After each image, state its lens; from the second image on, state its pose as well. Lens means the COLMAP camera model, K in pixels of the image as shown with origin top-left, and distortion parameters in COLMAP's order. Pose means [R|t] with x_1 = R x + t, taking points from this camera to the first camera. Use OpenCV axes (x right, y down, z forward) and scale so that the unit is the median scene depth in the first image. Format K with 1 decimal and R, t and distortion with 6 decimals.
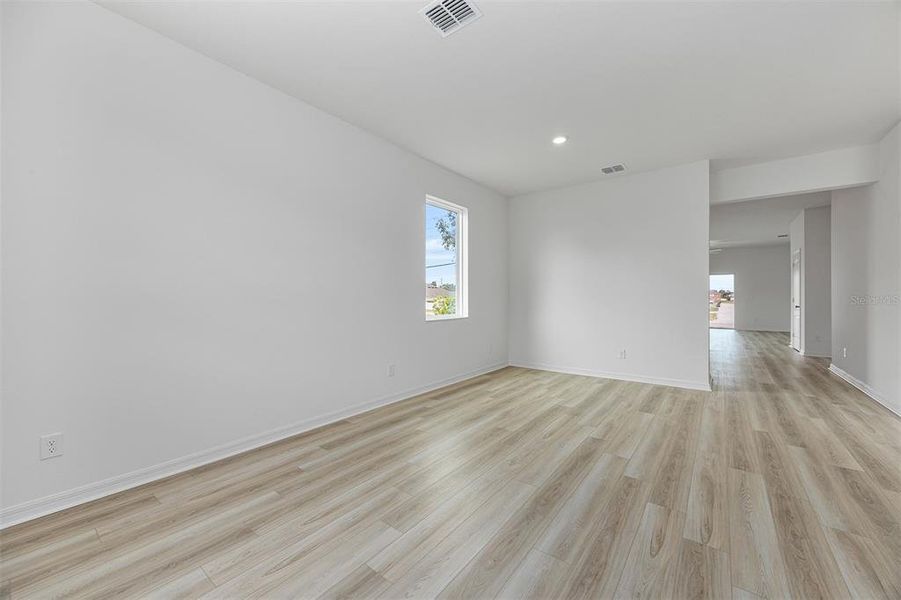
lens RADIAL K [[349.6, 0, 450.0], [0, 349.6, 297.7], [0, 0, 1]] dist [-0.004296, -0.000403]
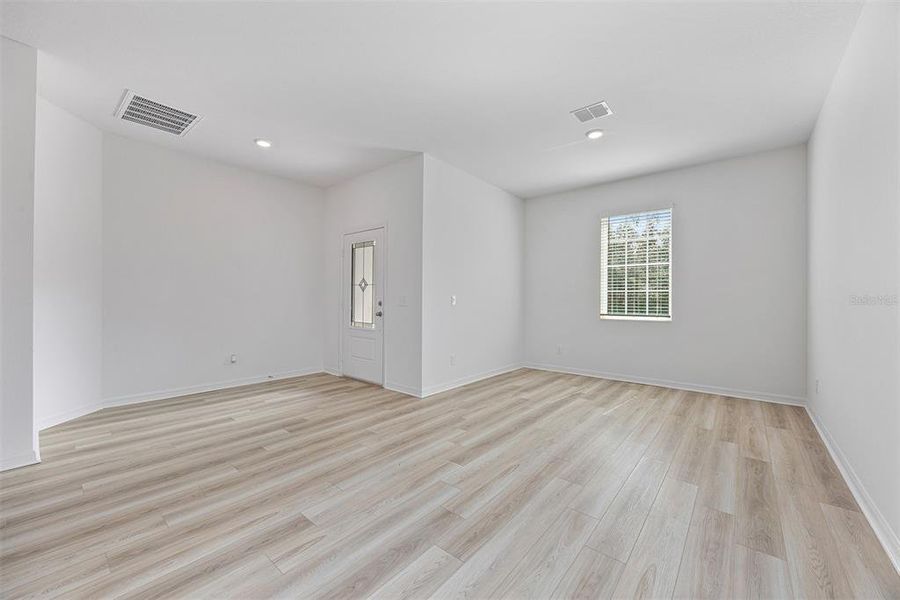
lens RADIAL K [[349.2, 0, 451.2], [0, 349.2, 299.2], [0, 0, 1]] dist [-0.004296, -0.000403]
pose [[-0.999194, -0.001147, 0.040132, 0.415271], [-0.001083, 0.999998, 0.001639, -0.001750], [-0.040133, 0.001594, -0.999193, 1.930816]]
